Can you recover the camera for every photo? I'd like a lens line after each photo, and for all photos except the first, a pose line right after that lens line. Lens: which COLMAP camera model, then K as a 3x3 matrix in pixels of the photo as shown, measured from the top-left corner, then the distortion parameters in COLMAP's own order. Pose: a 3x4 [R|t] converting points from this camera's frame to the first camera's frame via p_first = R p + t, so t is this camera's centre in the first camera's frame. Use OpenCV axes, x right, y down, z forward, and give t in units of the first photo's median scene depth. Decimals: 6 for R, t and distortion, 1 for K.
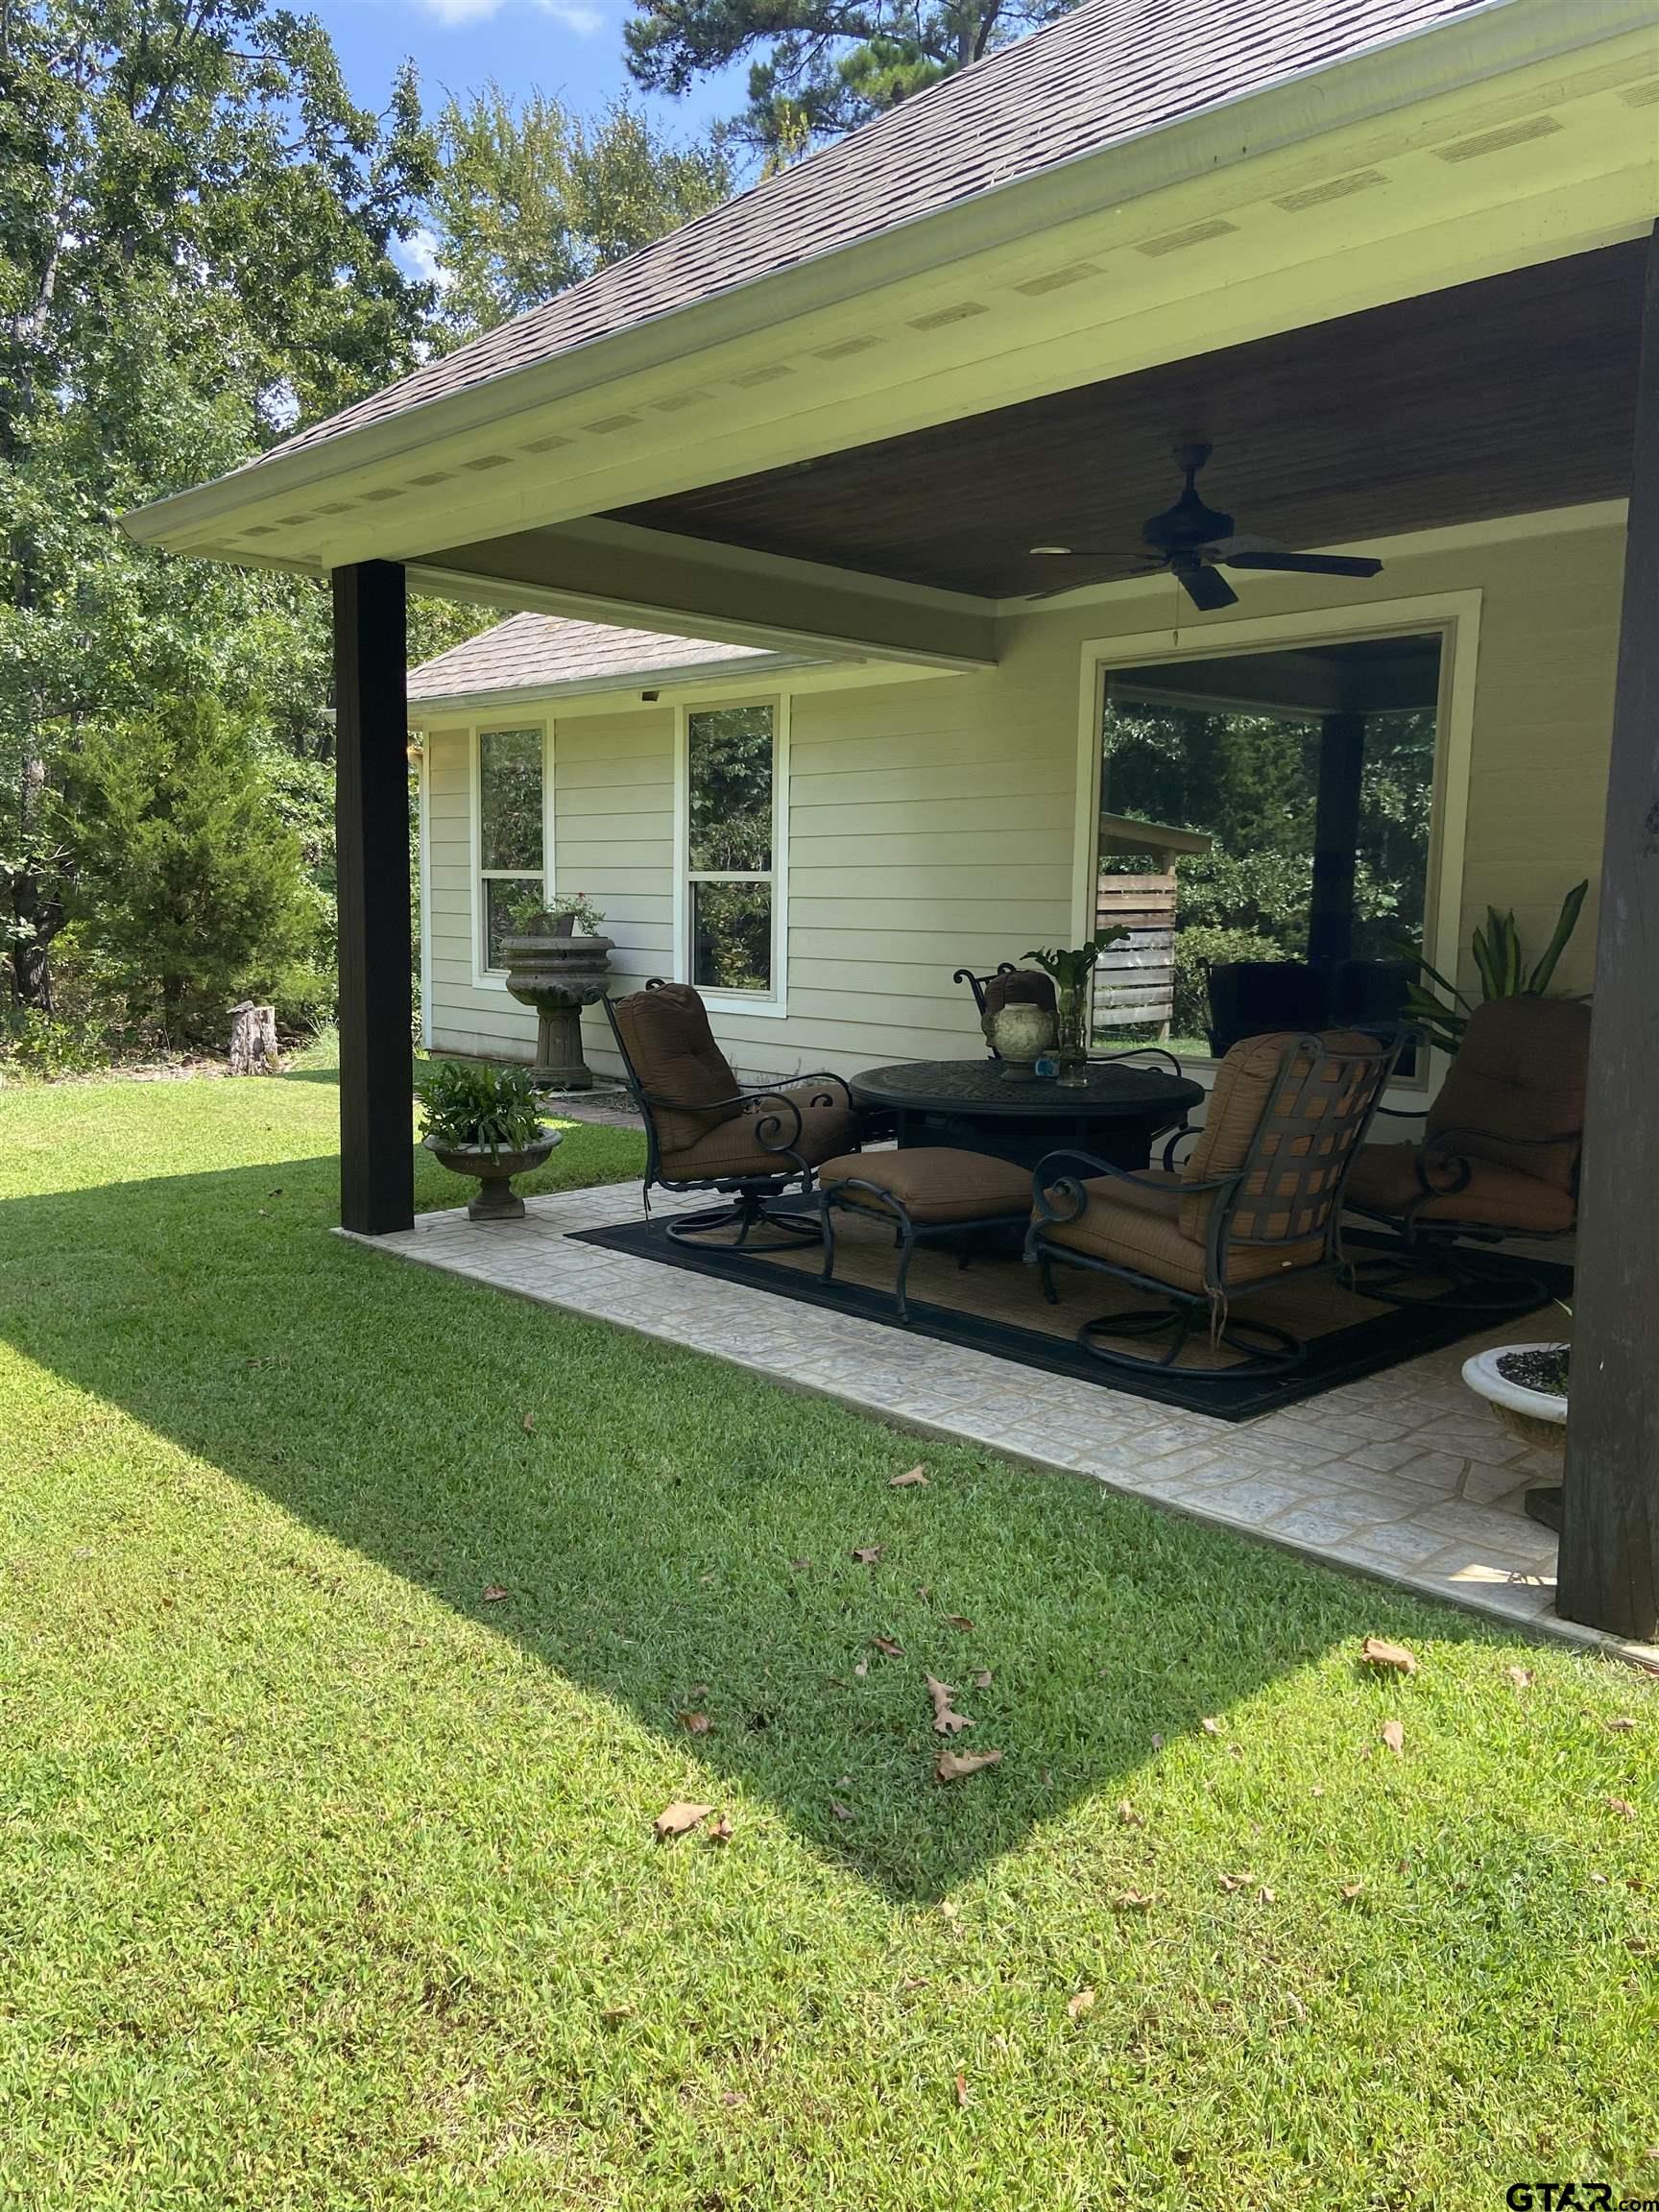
lens RADIAL K [[1675.8, 0, 823.2], [0, 1675.8, 1110.0], [0, 0, 1]] dist [0.084385, -0.079166]
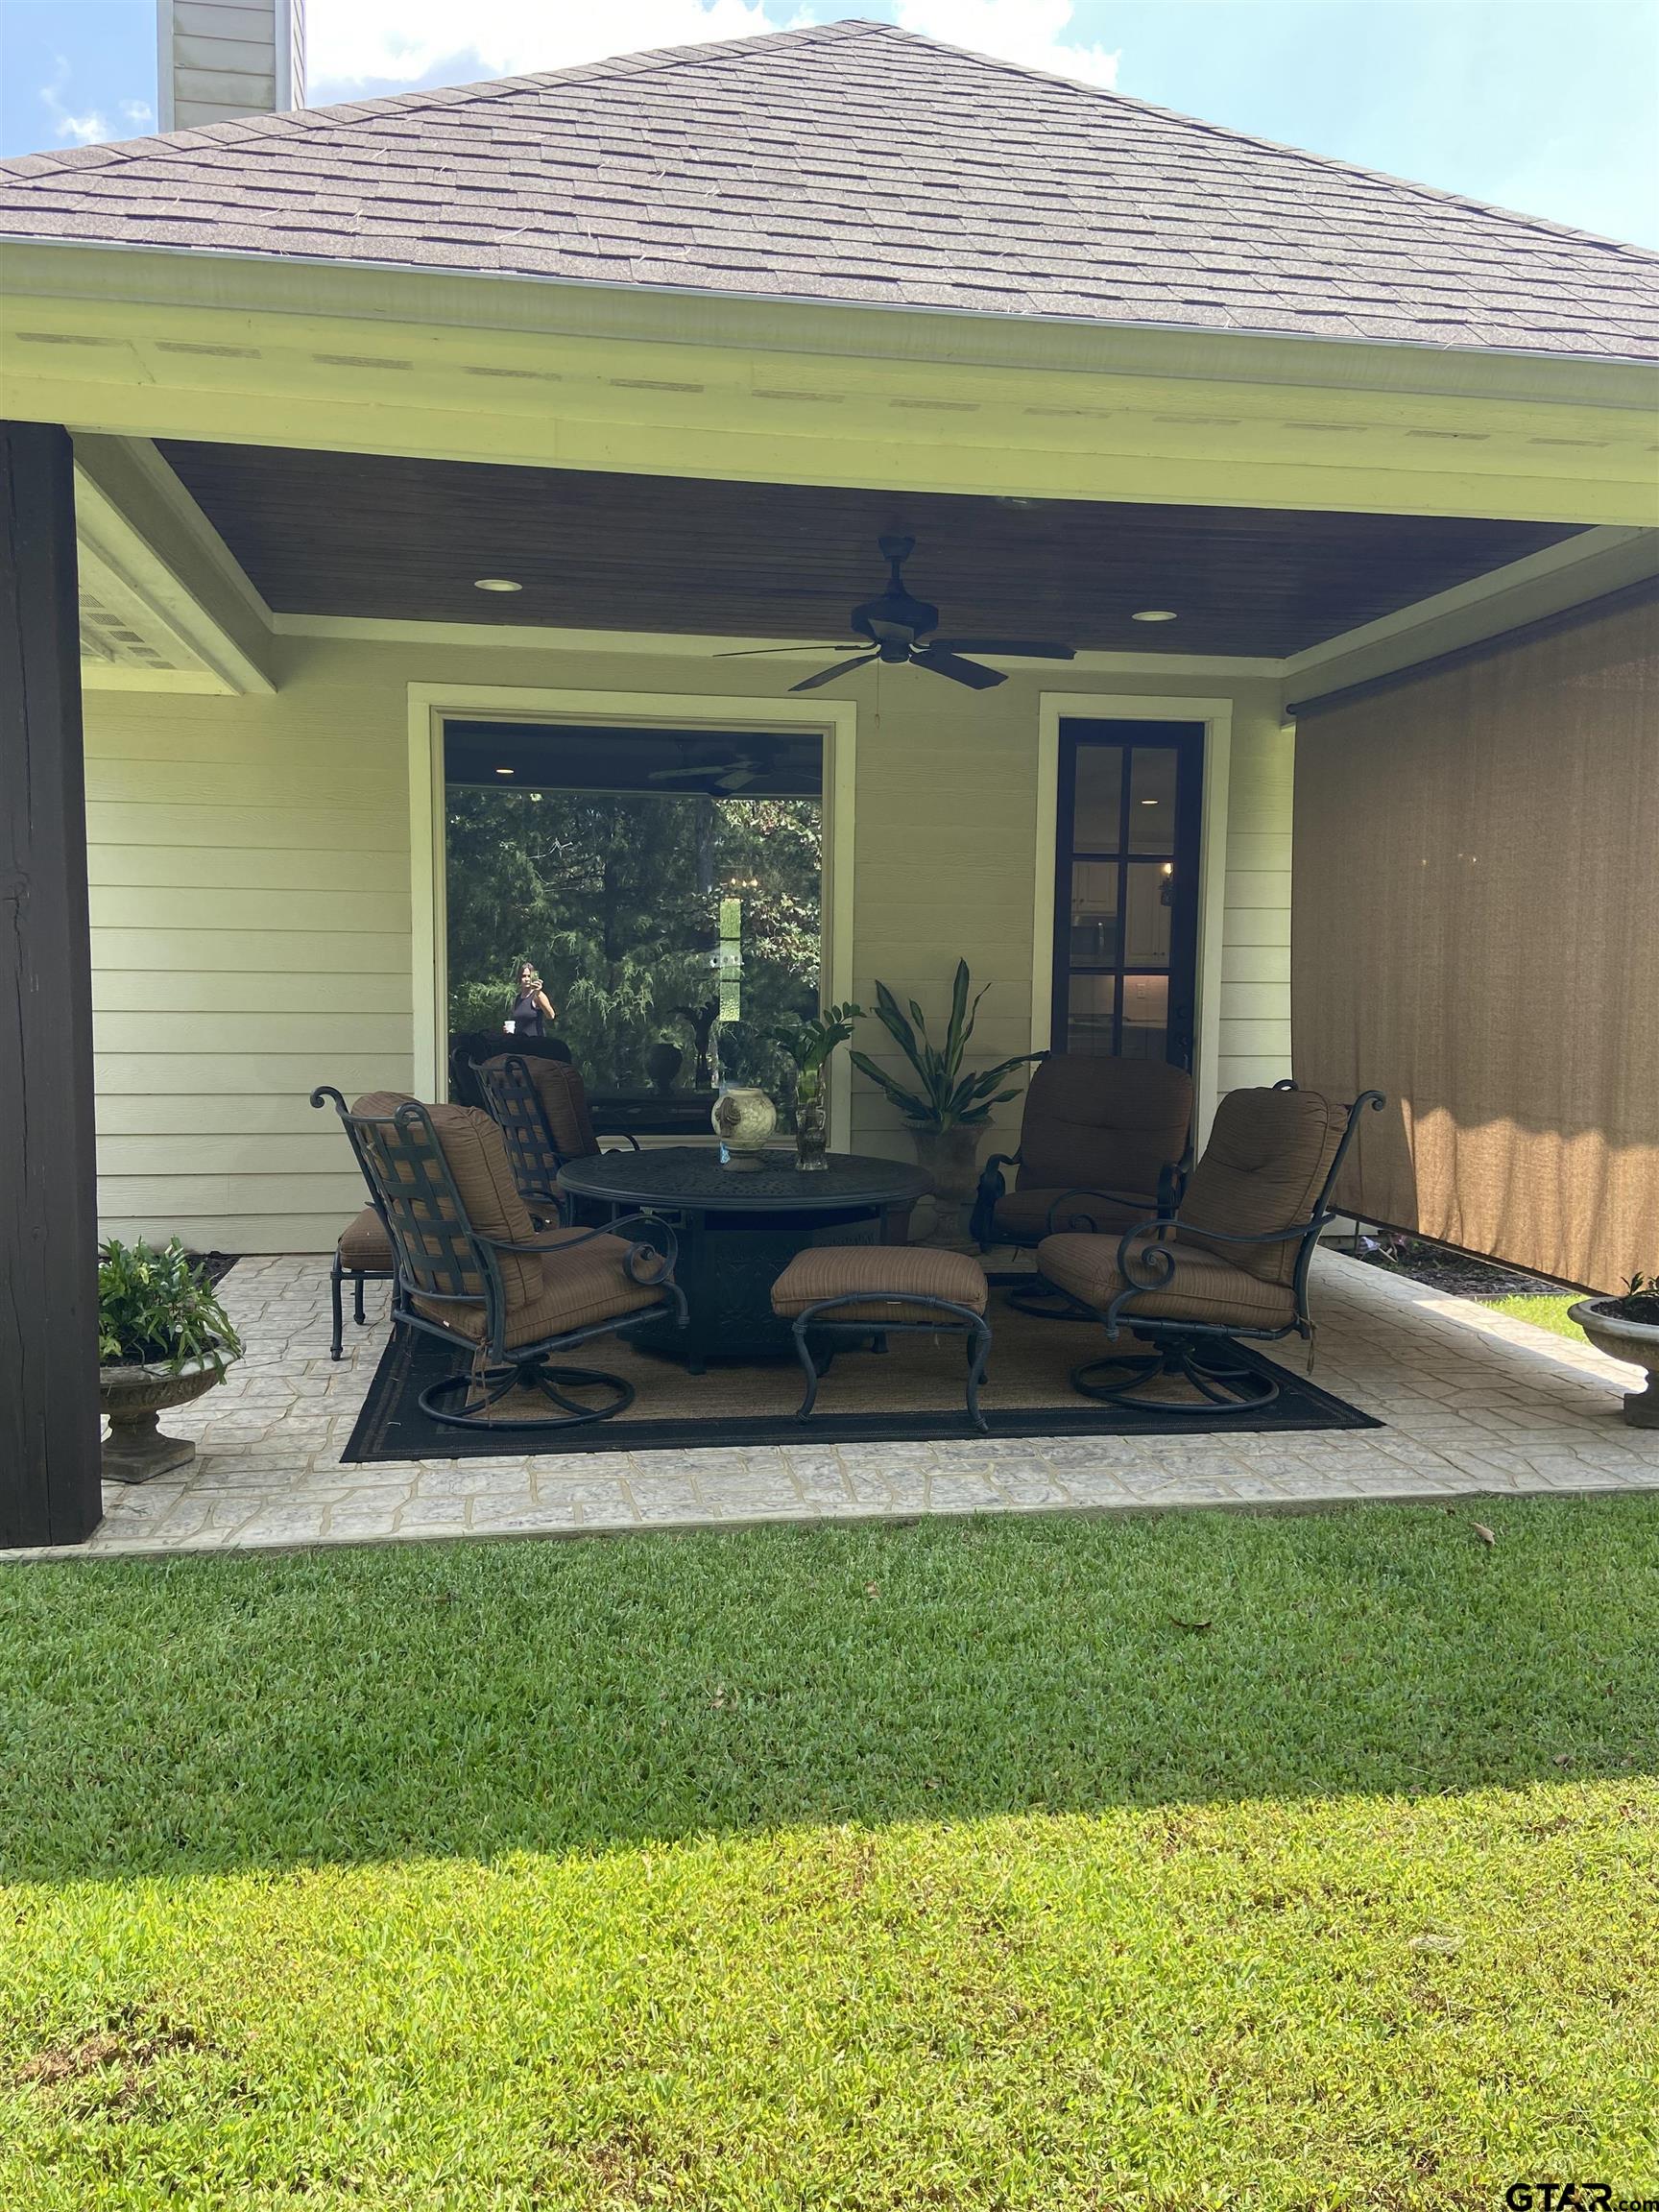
lens RADIAL K [[1675.8, 0, 820.1], [0, 1675.8, 1098.3], [0, 0, 1]] dist [0.084385, -0.079166]
pose [[0.567913, -0.062890, 0.820683, -0.816098], [0.114261, 0.993446, -0.002940, -0.063745], [-0.815119, 0.095442, 0.571377, 0.614484]]
